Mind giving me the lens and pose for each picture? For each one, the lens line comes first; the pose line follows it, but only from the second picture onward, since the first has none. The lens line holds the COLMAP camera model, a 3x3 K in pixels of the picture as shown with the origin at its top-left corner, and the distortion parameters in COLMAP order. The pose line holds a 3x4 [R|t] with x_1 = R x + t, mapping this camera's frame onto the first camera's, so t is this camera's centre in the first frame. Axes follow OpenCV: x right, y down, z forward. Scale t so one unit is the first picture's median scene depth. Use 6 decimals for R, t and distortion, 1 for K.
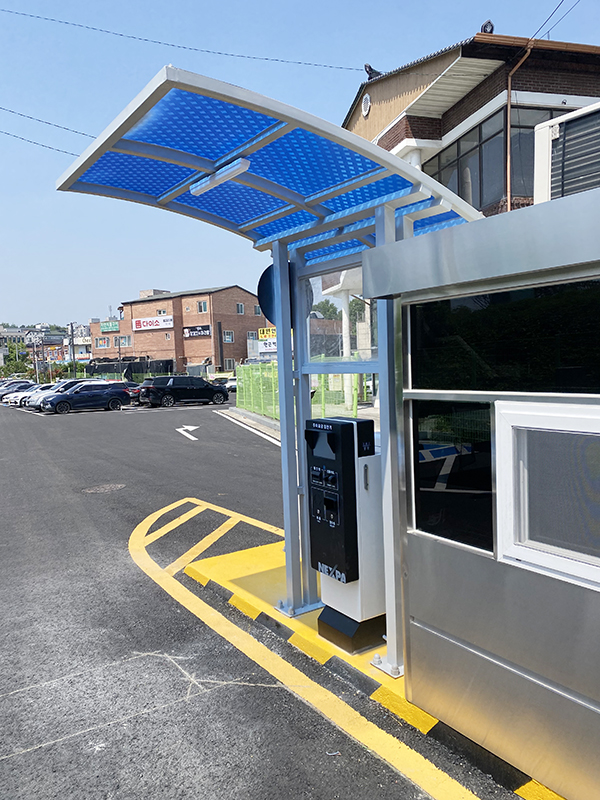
lens RADIAL K [[609.2, 0, 300.0], [0, 609.2, 400.0], [0, 0, 1]] dist [0.005380, -0.005517]
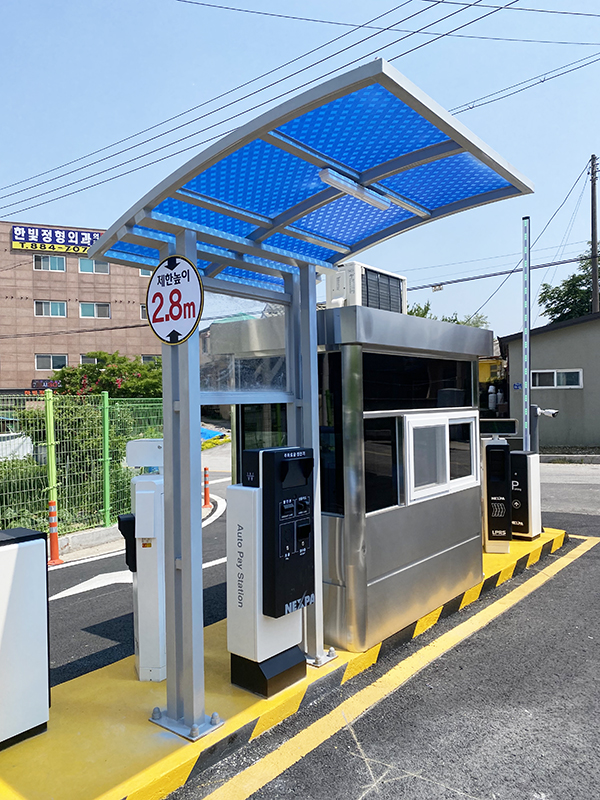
lens RADIAL K [[608.6, 0, 301.7], [0, 608.6, 393.0], [0, 0, 1]] dist [0.004066, -0.000094]
pose [[-0.283695, 0.052890, 0.957455, -0.923183], [0.091013, 0.995455, -0.028022, -0.028249], [-0.954586, 0.079191, -0.287219, 1.271146]]
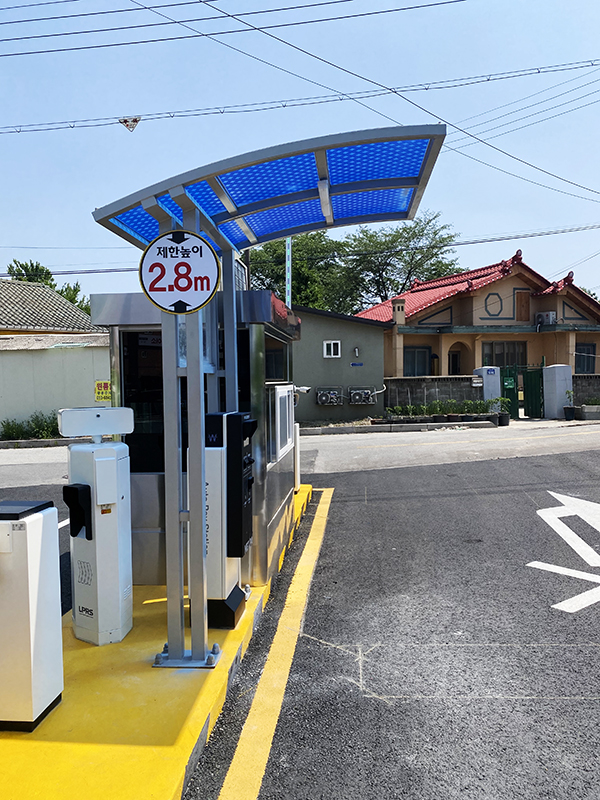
lens RADIAL K [[609.2, 0, 300.0], [0, 609.2, 400.0], [0, 0, 1]] dist [0.005380, -0.005517]
pose [[-0.765429, 0.026170, 0.642988, -0.775413], [0.083786, 0.994720, 0.059256, -0.047634], [-0.638042, 0.099229, -0.763581, 1.810231]]
